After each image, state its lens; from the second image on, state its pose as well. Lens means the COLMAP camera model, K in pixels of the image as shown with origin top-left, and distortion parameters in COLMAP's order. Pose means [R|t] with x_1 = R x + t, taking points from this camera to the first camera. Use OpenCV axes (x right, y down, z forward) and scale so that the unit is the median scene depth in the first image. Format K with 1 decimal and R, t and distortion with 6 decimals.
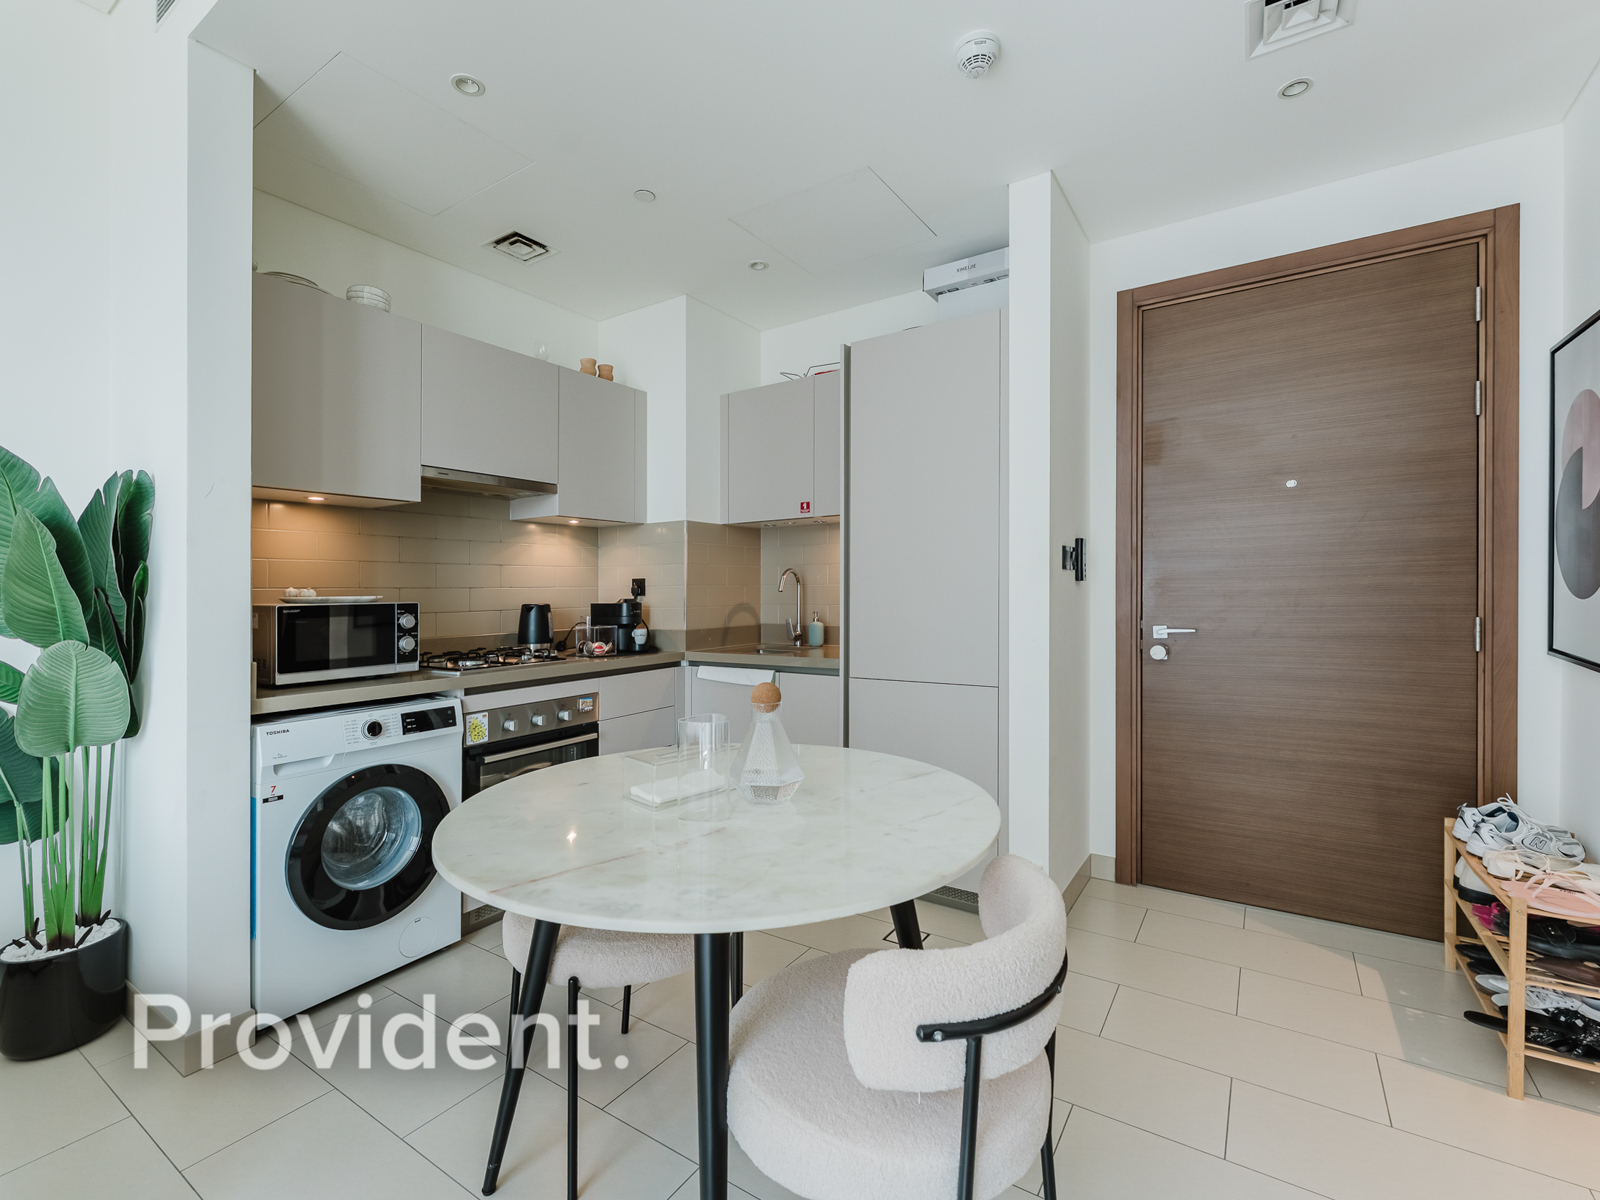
lens RADIAL K [[727.9, 0, 797.4], [0, 727.9, 571.8], [0, 0, 1]] dist [-0.002076, -0.000341]
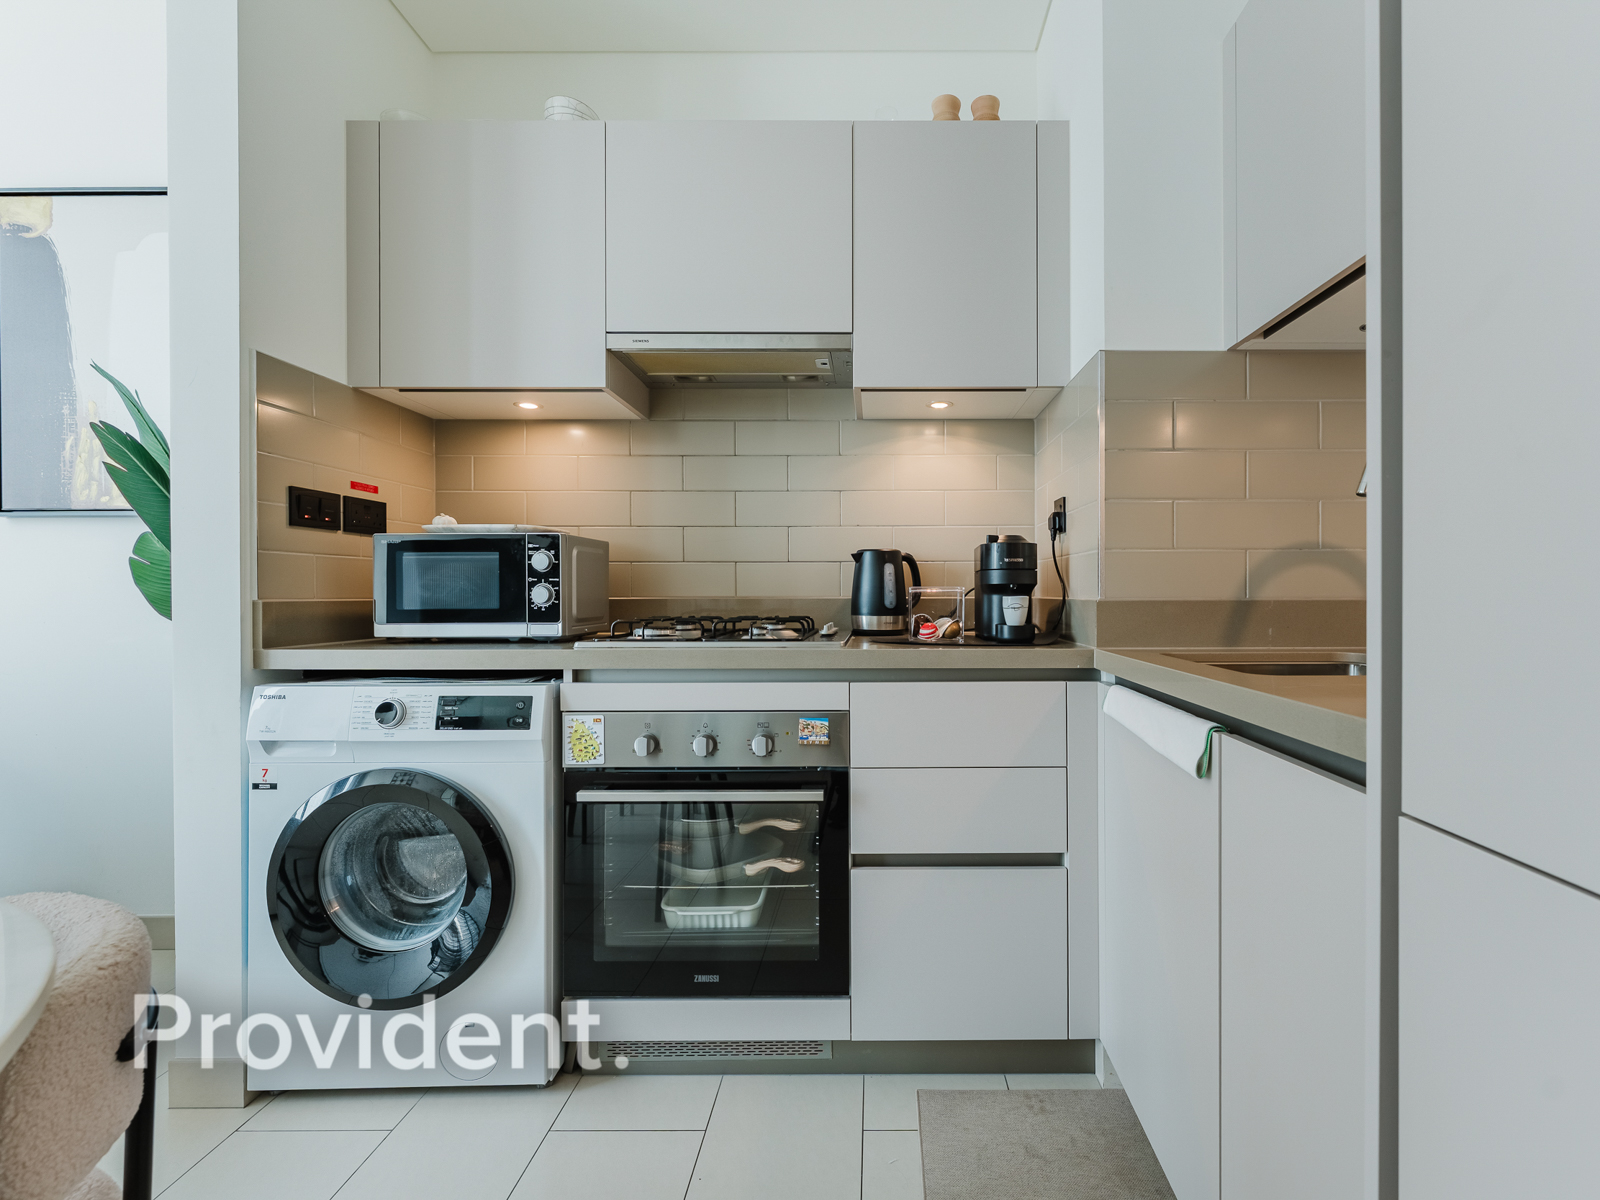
lens RADIAL K [[729.0, 0, 873.1], [0, 729.0, 593.7], [0, 0, 1]] dist [-0.002851, -0.000311]
pose [[0.555639, 0.014301, -0.831301, 0.159544], [0.016808, 0.999455, 0.028428, 0.072124], [0.831254, -0.029768, 0.555096, 0.753056]]
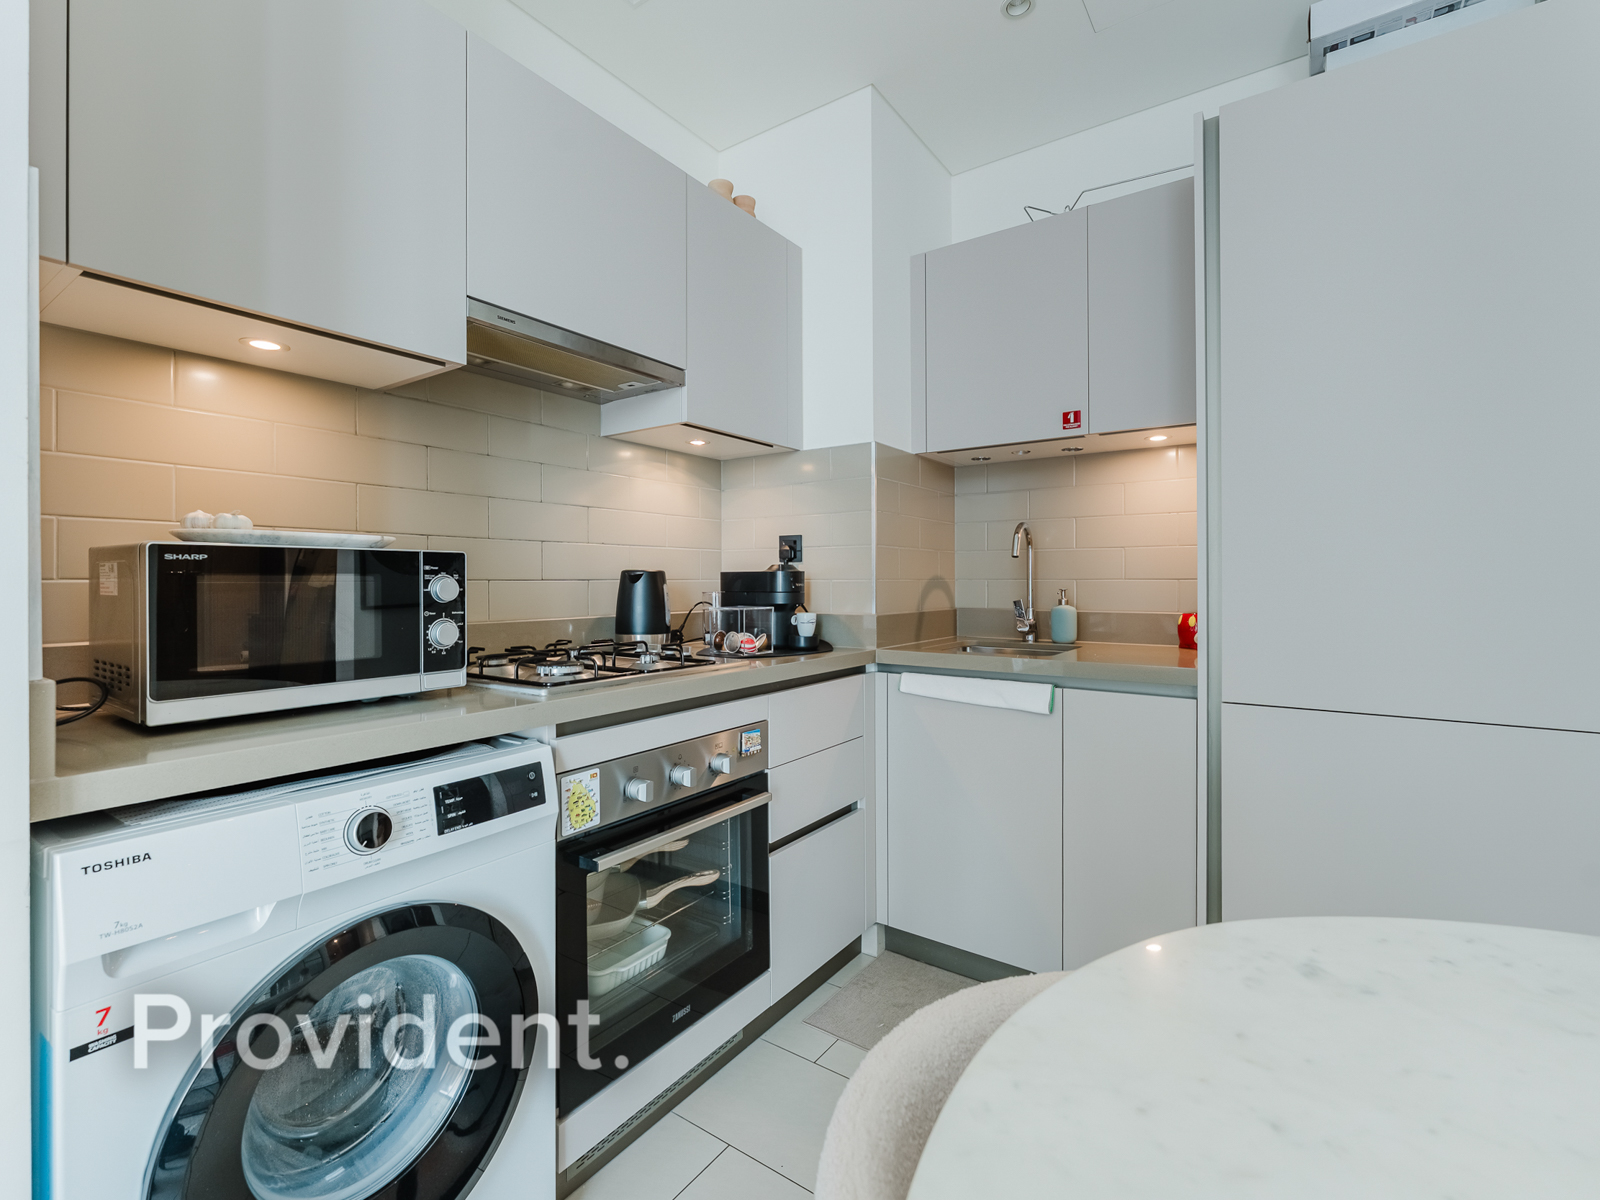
lens RADIAL K [[725.8, 0, 796.6], [0, 725.8, 582.6], [0, 0, 1]] dist [-0.003021, -0.000623]
pose [[0.999605, 0.010396, -0.026129, -0.241075], [-0.009685, 0.999583, 0.027203, 0.041490], [0.026401, -0.026939, 0.999288, 0.436135]]
